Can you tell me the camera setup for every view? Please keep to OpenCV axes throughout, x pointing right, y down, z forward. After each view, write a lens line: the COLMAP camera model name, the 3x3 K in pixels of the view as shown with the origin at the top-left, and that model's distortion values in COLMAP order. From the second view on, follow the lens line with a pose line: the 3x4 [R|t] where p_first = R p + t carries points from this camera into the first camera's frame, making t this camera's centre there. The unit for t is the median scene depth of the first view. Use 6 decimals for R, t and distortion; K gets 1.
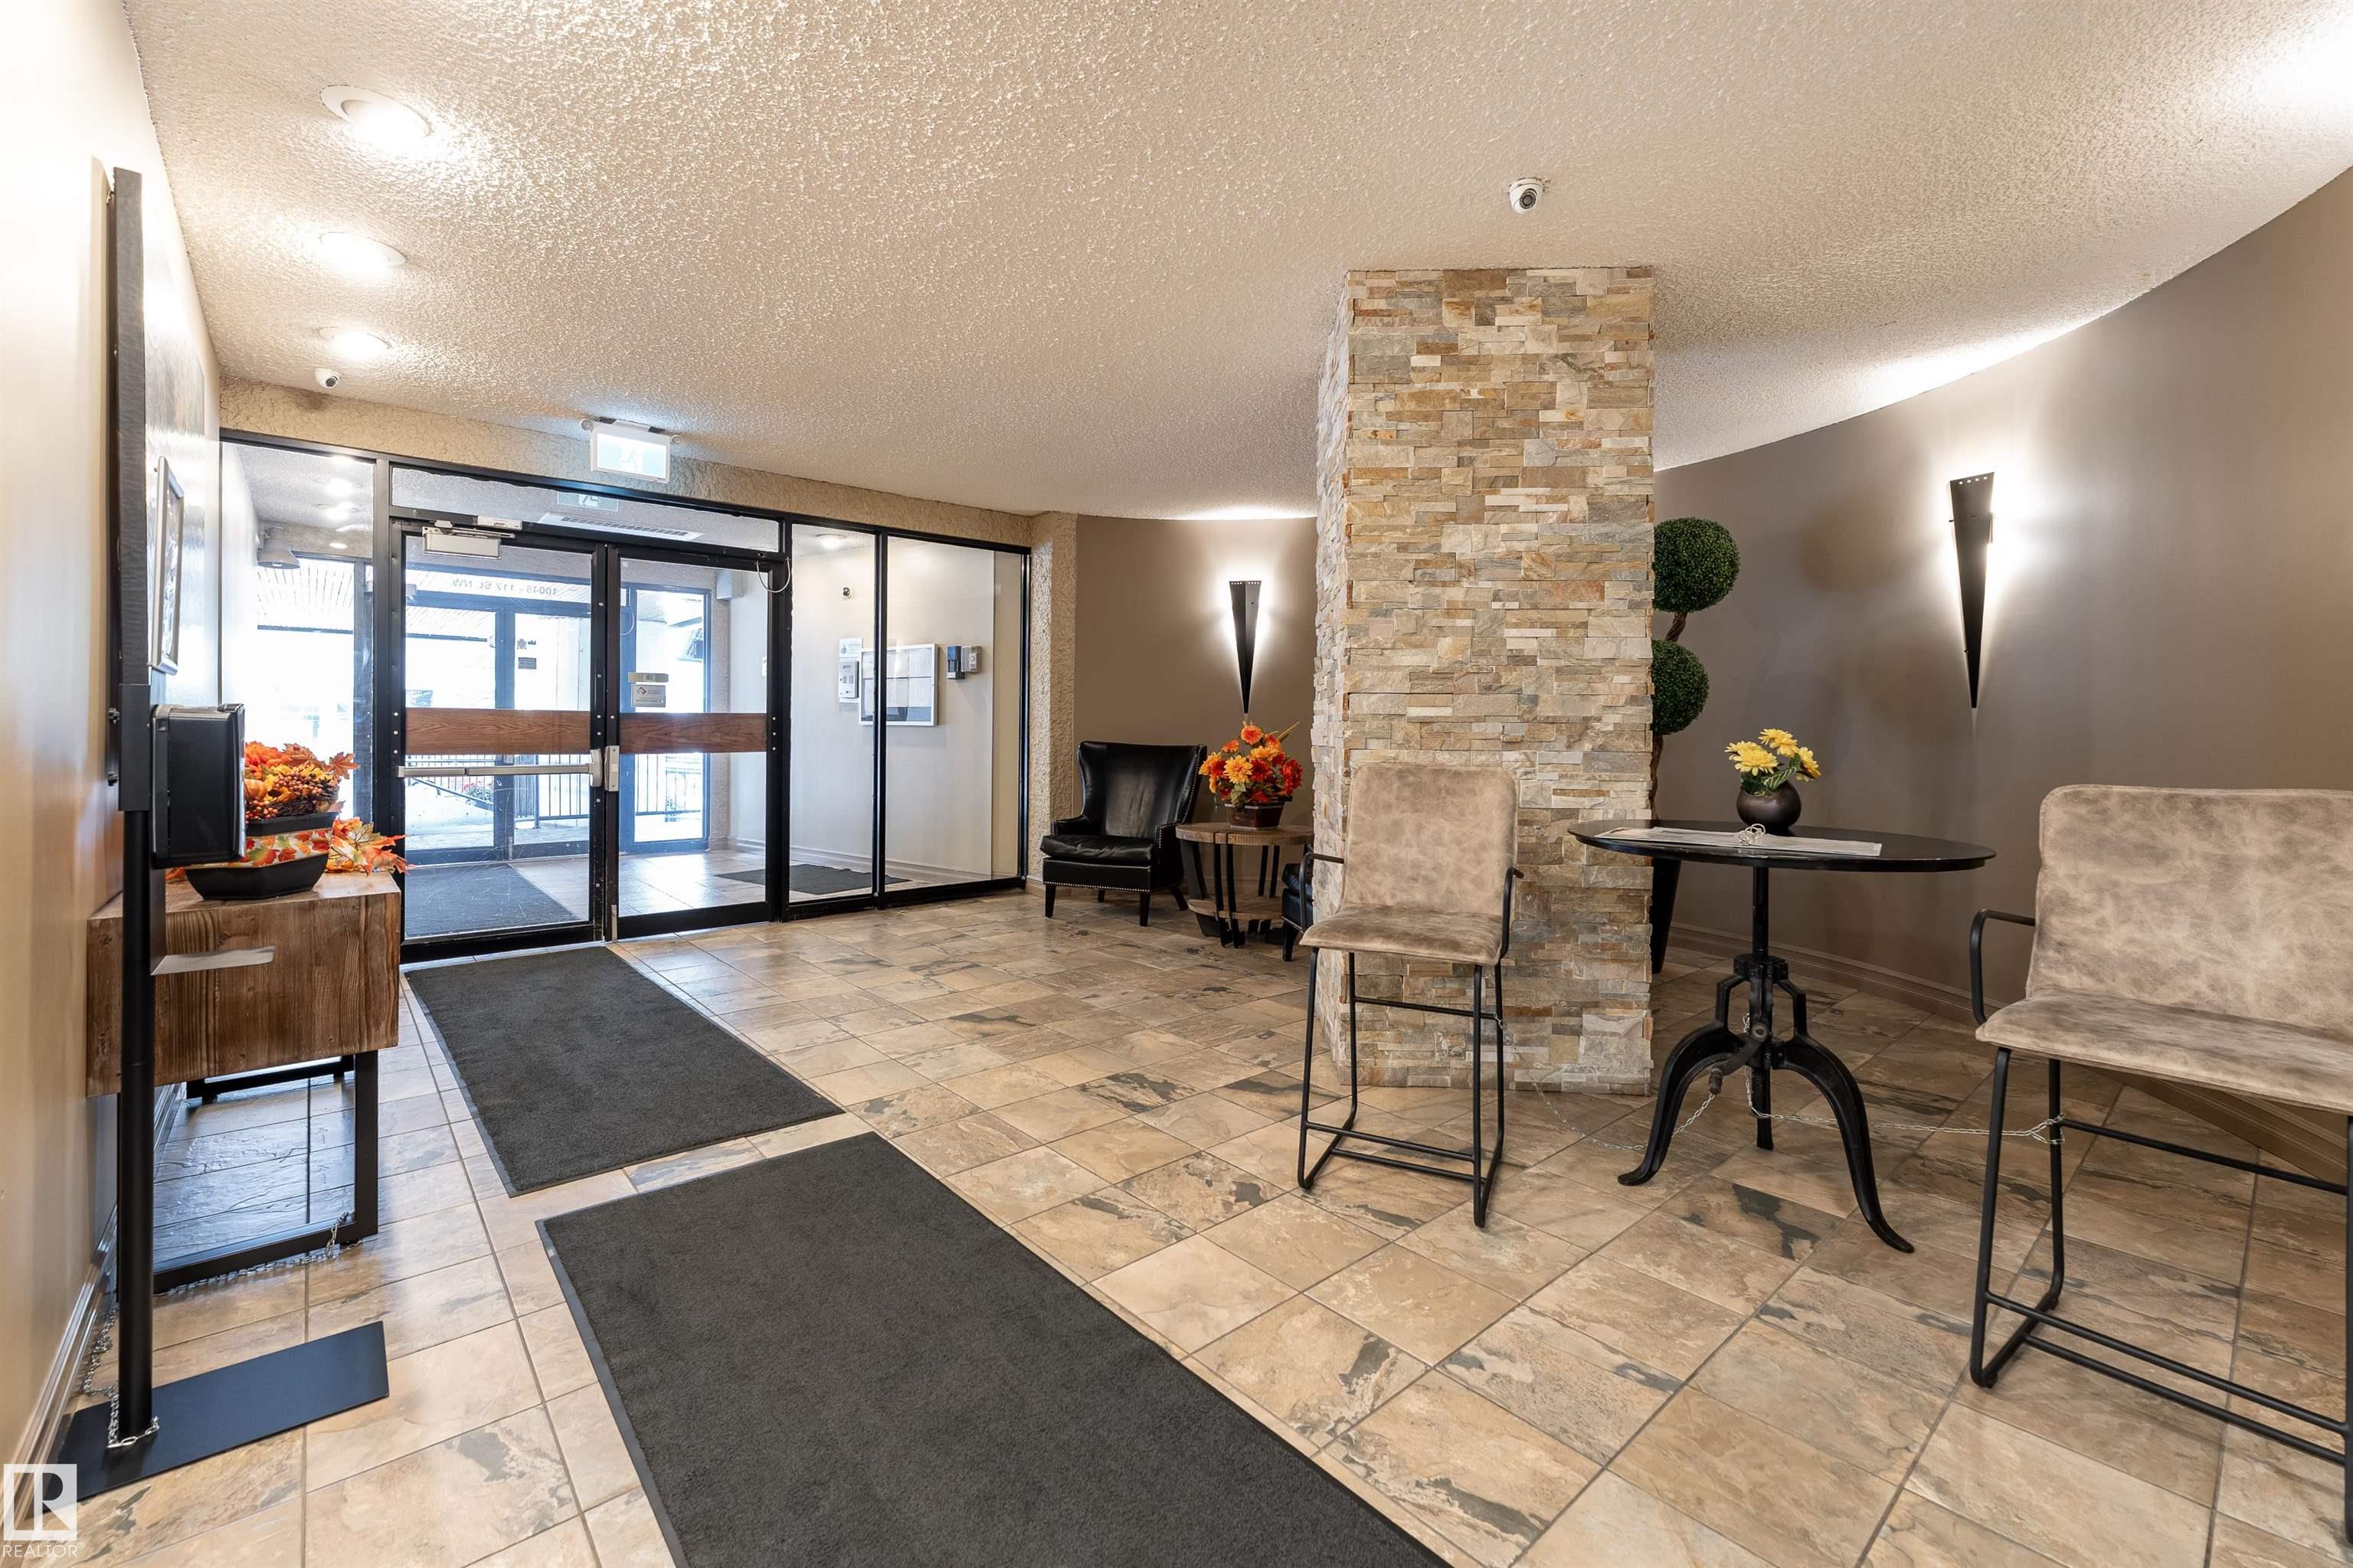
lens RADIAL K [[991.8, 0, 1174.7], [0, 991.8, 743.9], [0, 0, 1]] dist [0.001605, 0.000149]
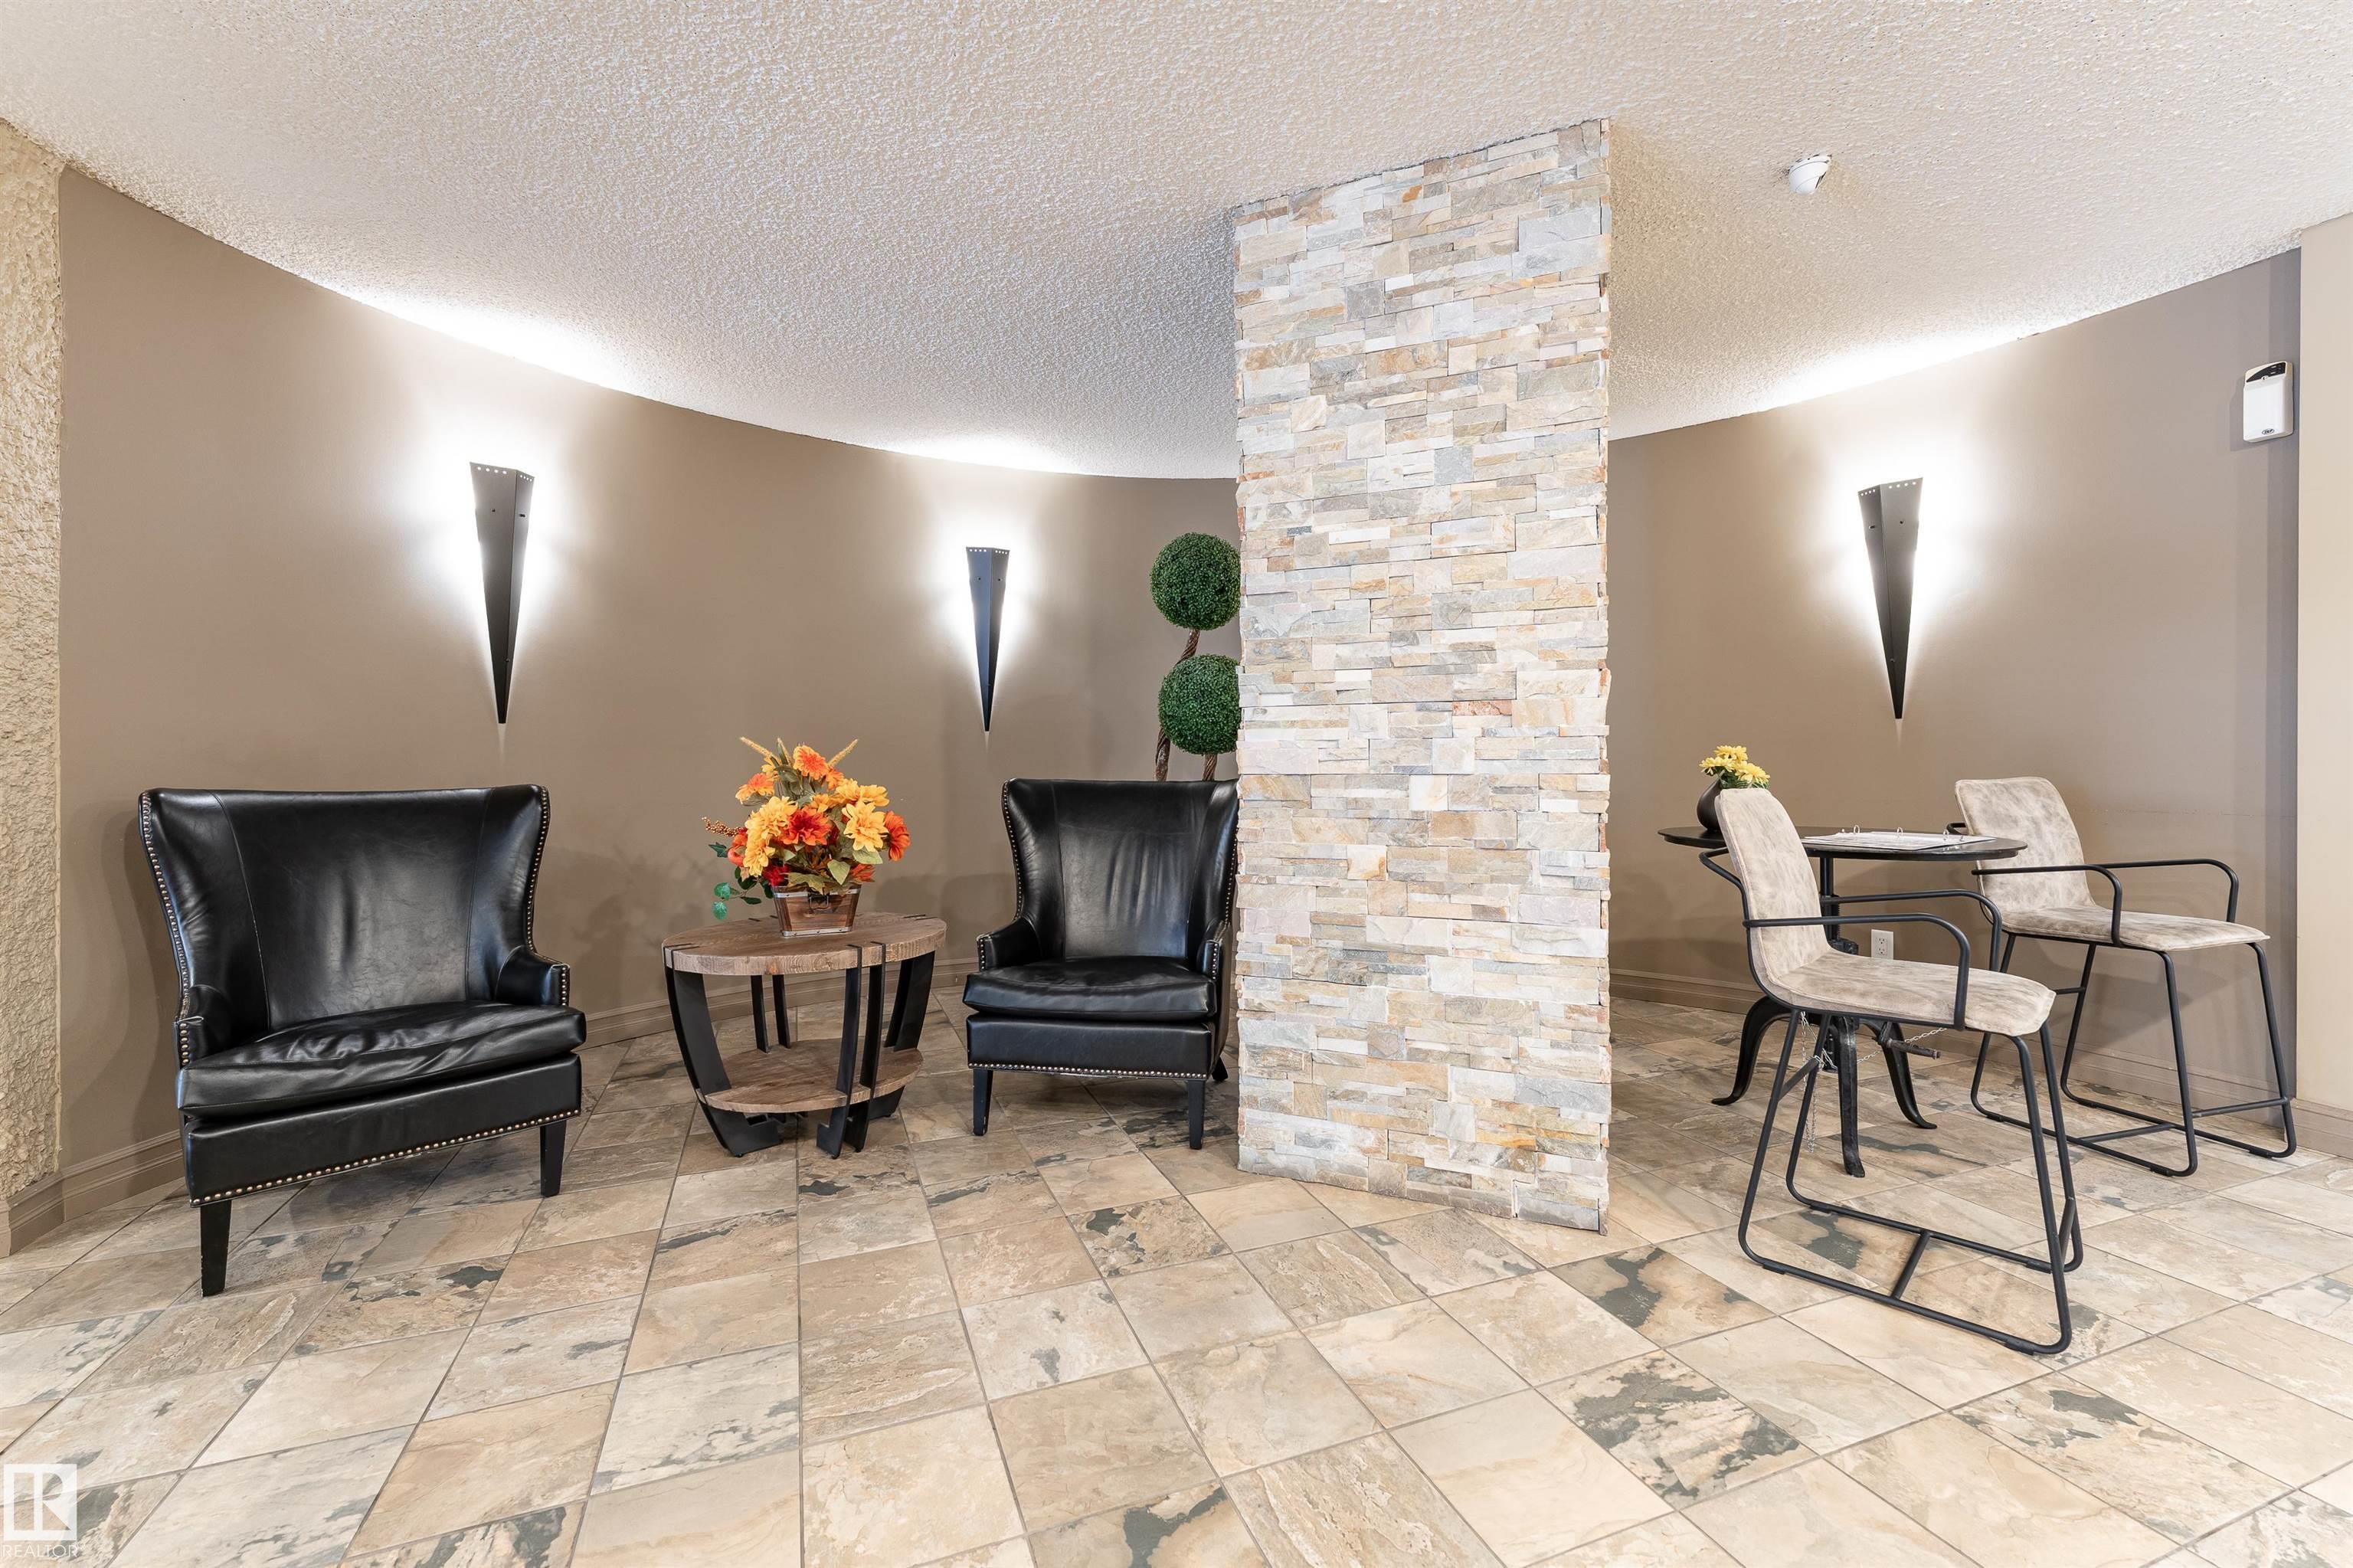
lens RADIAL K [[971.3, 0, 1176.5], [0, 971.3, 784.0], [0, 0, 1]] dist [0.000485, -0.000062]
pose [[0.353651, -0.031491, 0.934847, -0.615663], [0.022929, 0.999425, 0.024992, -0.011308], [-0.935096, 0.012596, 0.354170, 1.074503]]
